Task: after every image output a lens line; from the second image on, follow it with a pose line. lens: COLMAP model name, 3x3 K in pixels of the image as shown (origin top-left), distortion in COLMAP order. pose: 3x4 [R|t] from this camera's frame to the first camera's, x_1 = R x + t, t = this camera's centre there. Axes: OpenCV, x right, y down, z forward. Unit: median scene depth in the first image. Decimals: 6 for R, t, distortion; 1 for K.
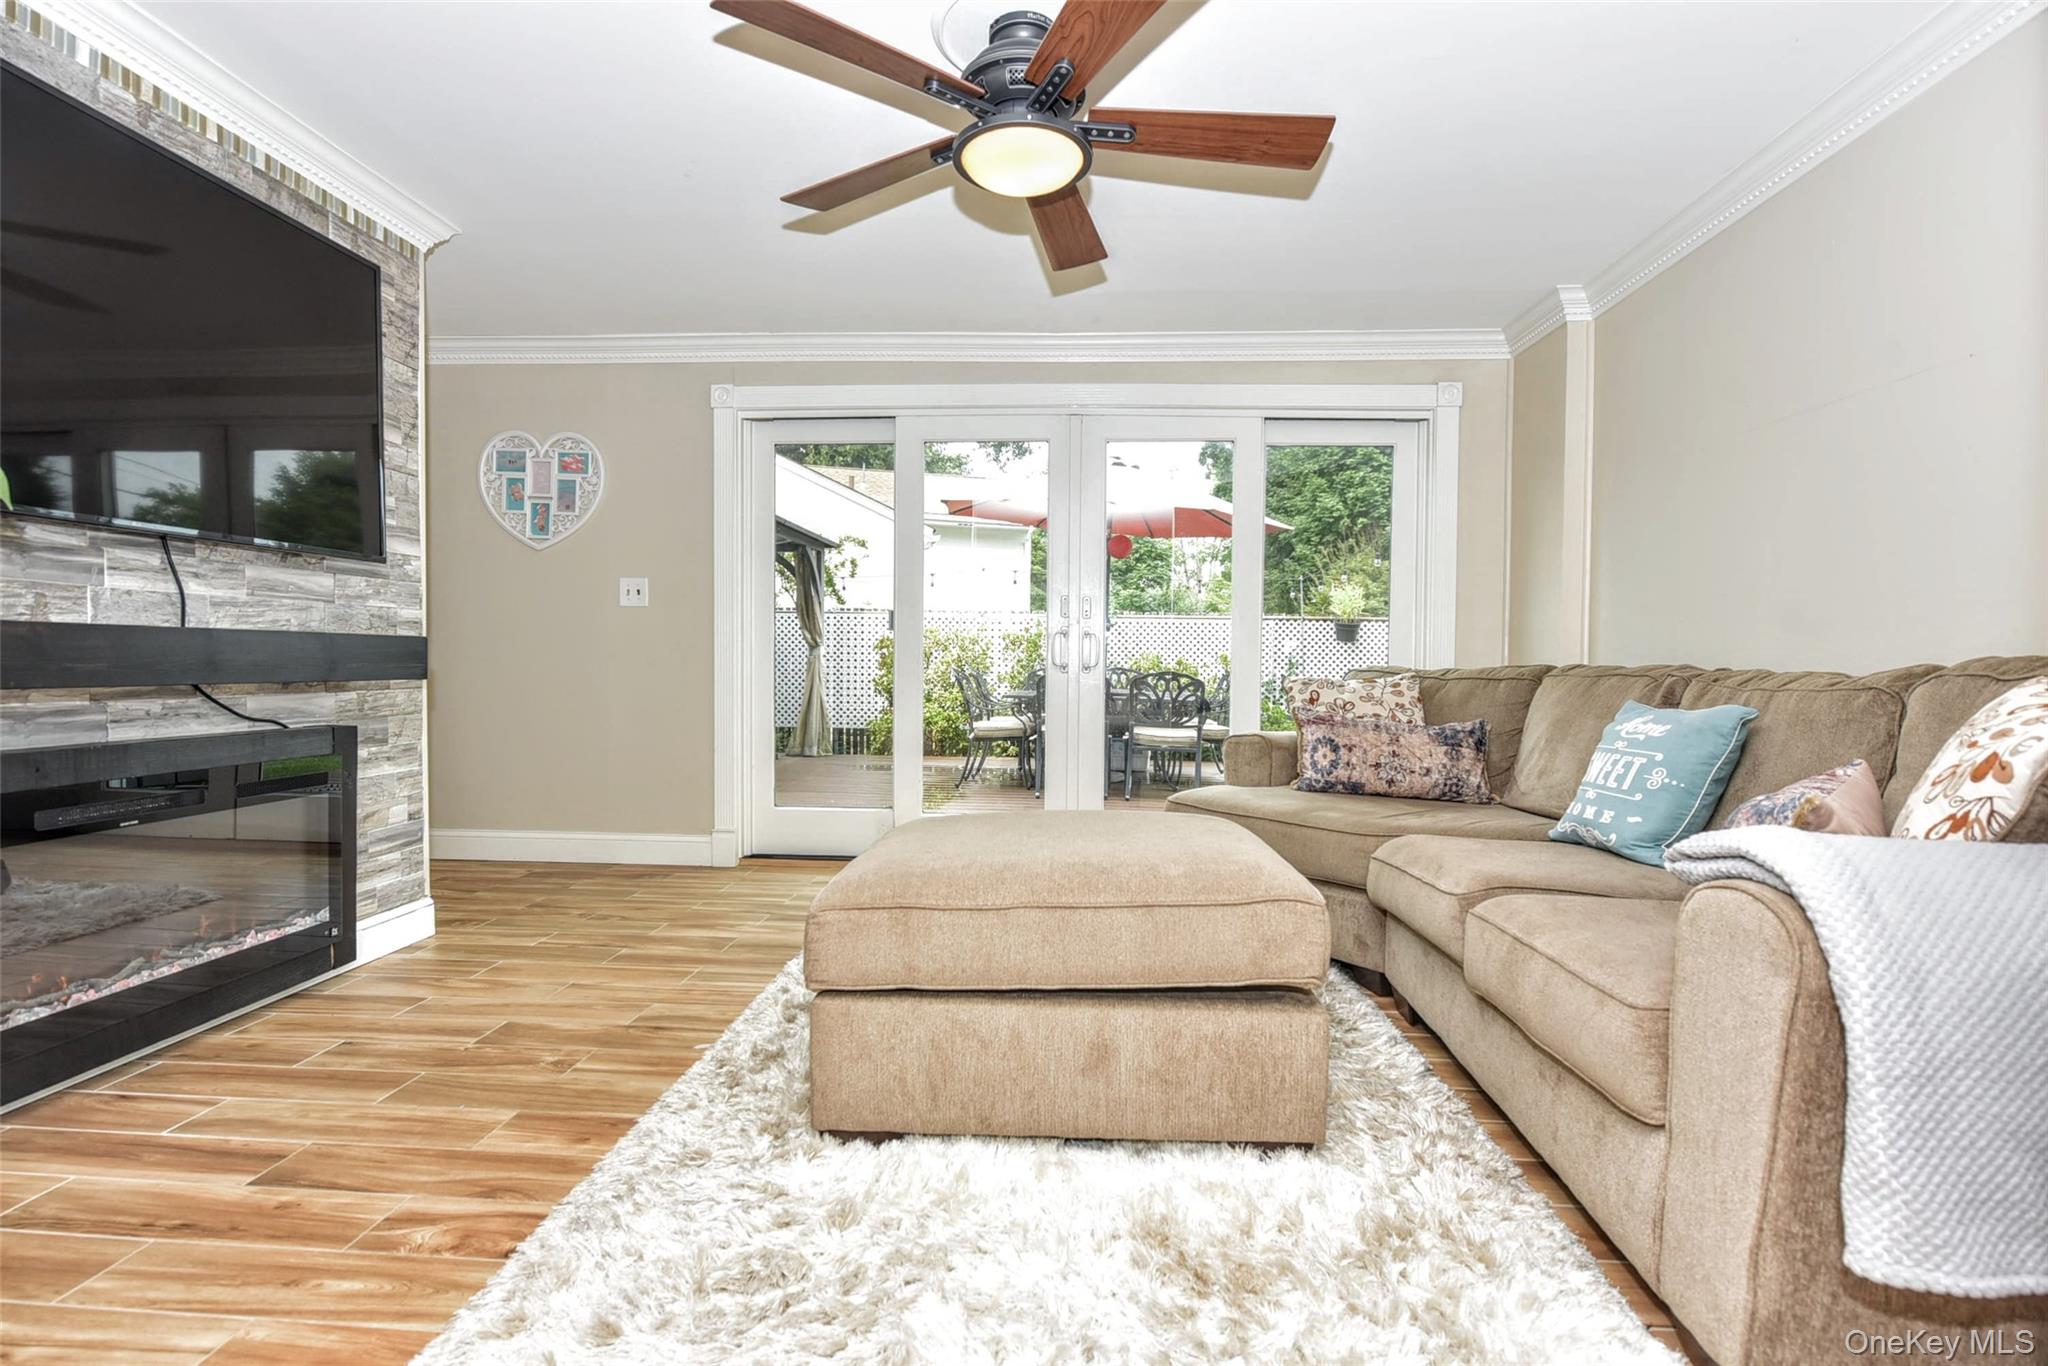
lens RADIAL K [[972.8, 0, 1036.2], [0, 972.8, 684.8], [0, 0, 1]] dist [-0.005223, -0.001606]
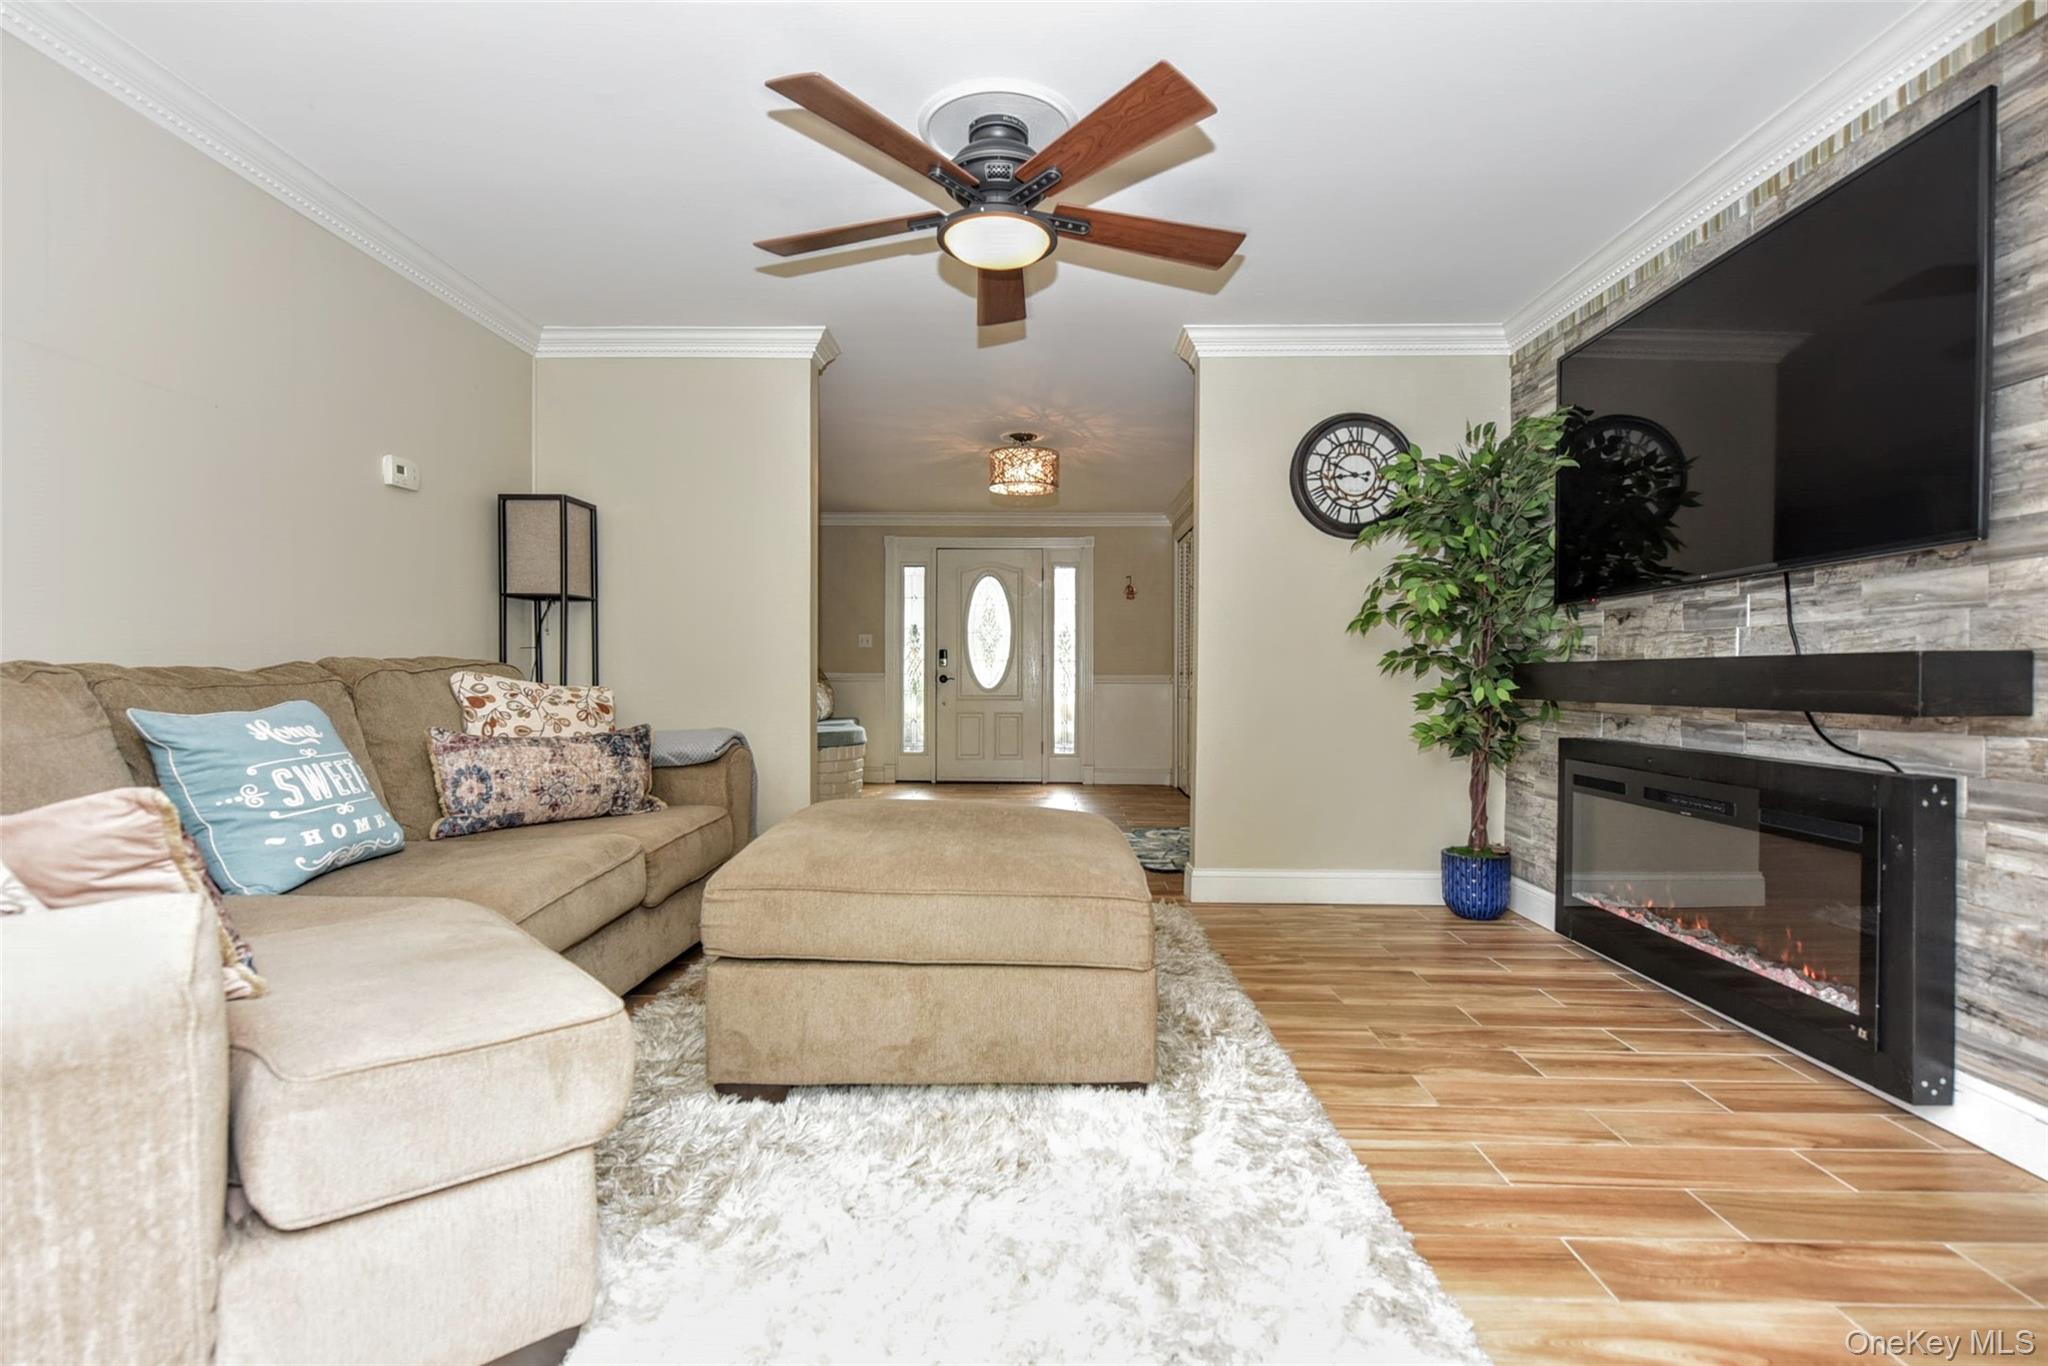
lens RADIAL K [[959.6, 0, 1032.3], [0, 959.6, 675.6], [0, 0, 1]] dist [-0.007990, 0.000472]
pose [[-0.999172, -0.020017, -0.035421, -0.022125], [-0.020697, 0.999607, 0.018930, -0.037650], [0.035028, 0.019647, -0.999193, 1.860779]]
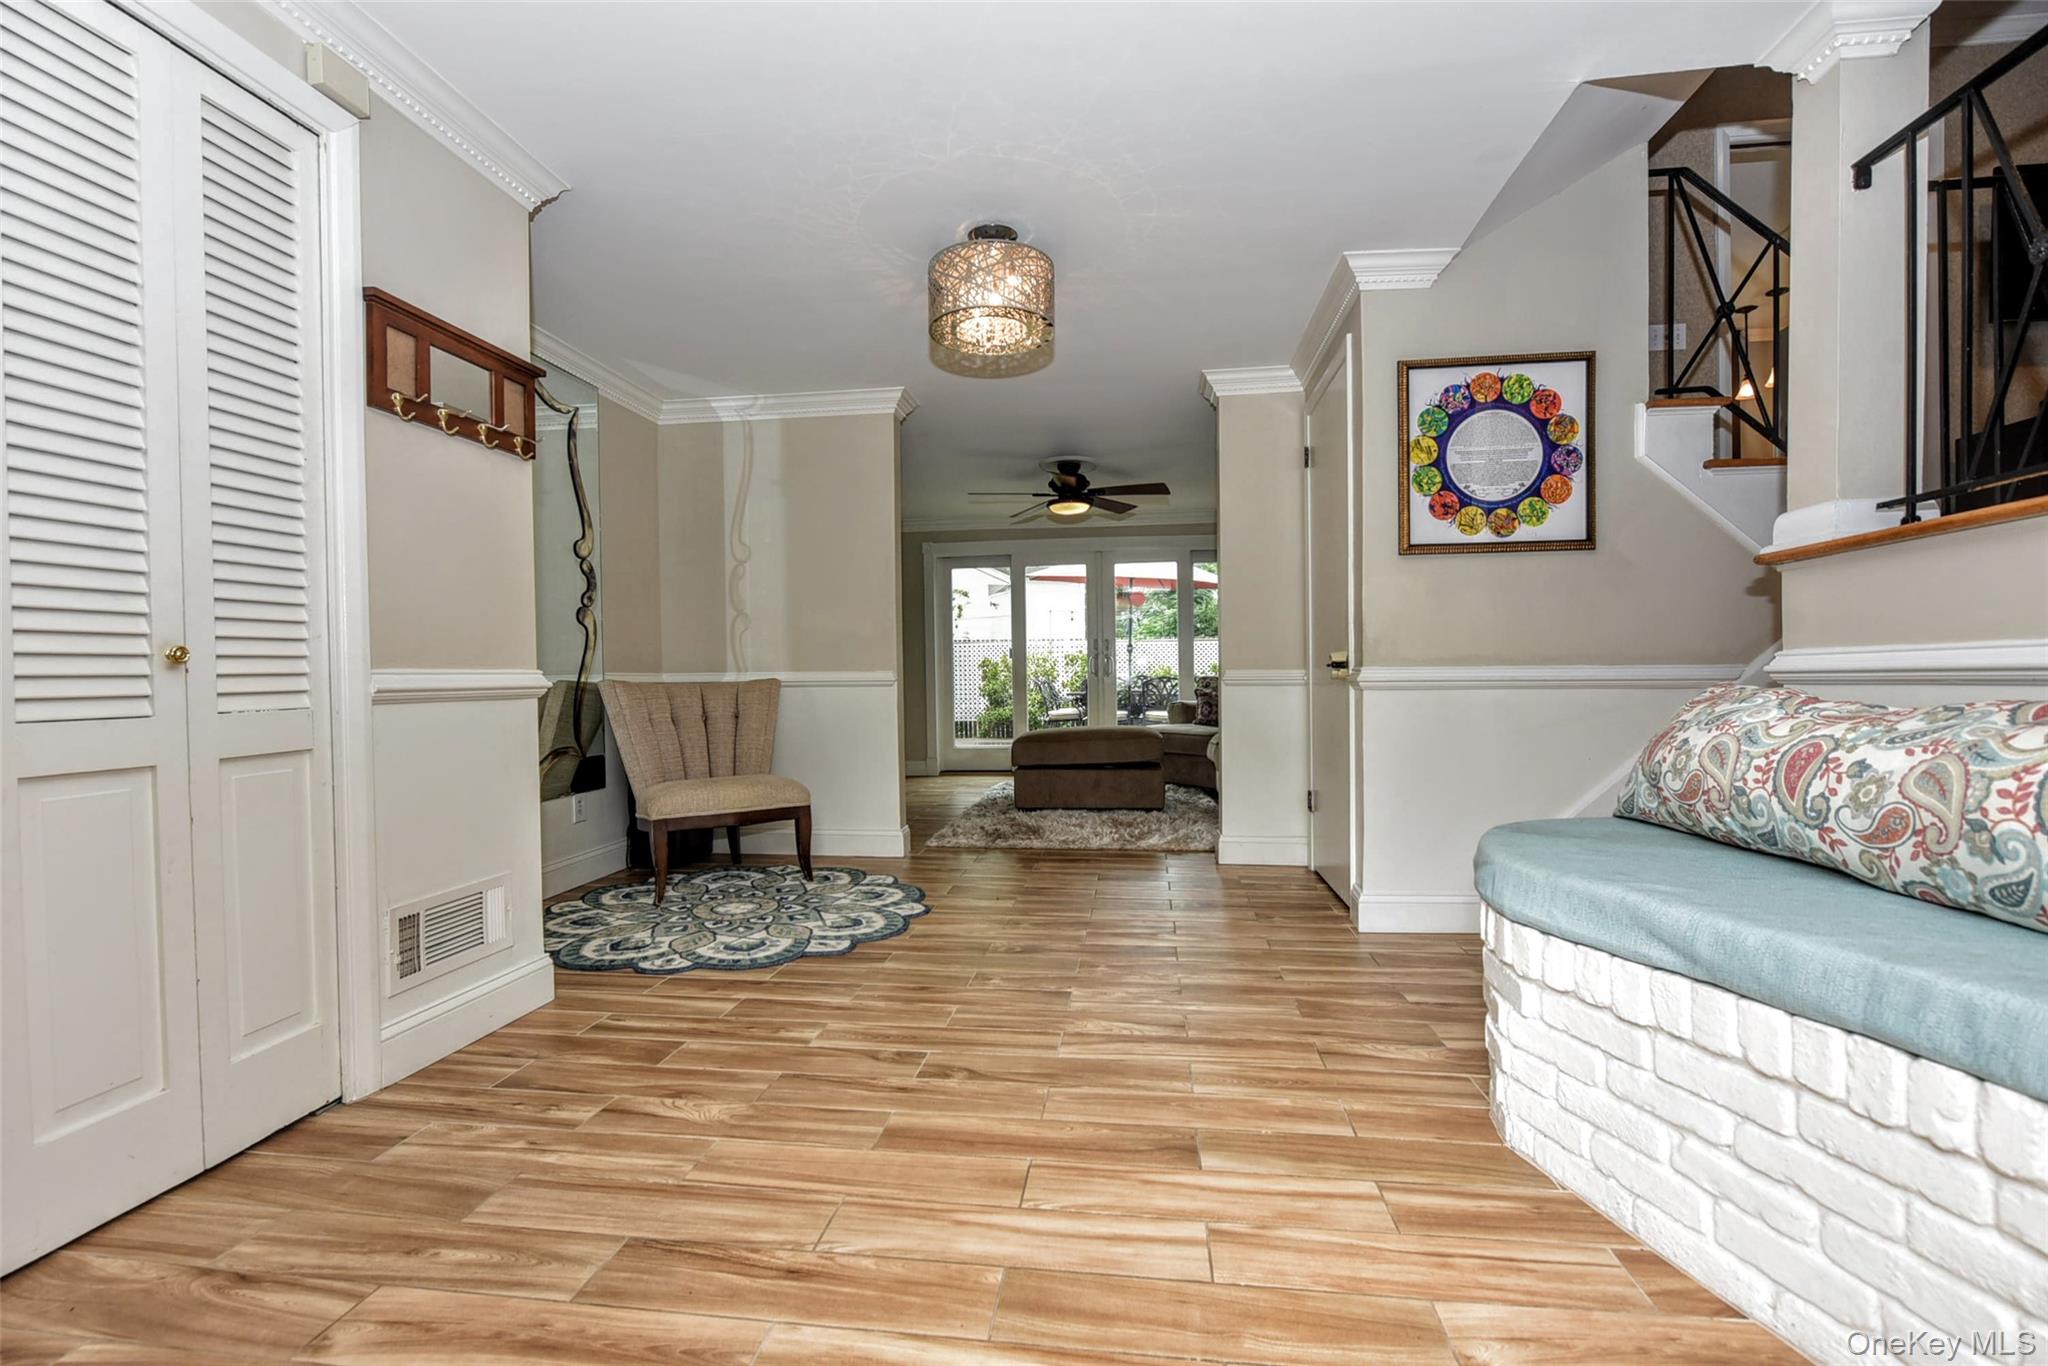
lens RADIAL K [[959.6, 0, 1015.8], [0, 959.6, 690.6], [0, 0, 1]] dist [-0.007990, 0.000472]
pose [[0.997375, -0.016070, -0.070611, -0.012791], [0.015578, 0.999850, -0.007507, 0.028215], [0.070721, 0.006387, 0.997476, -1.105413]]
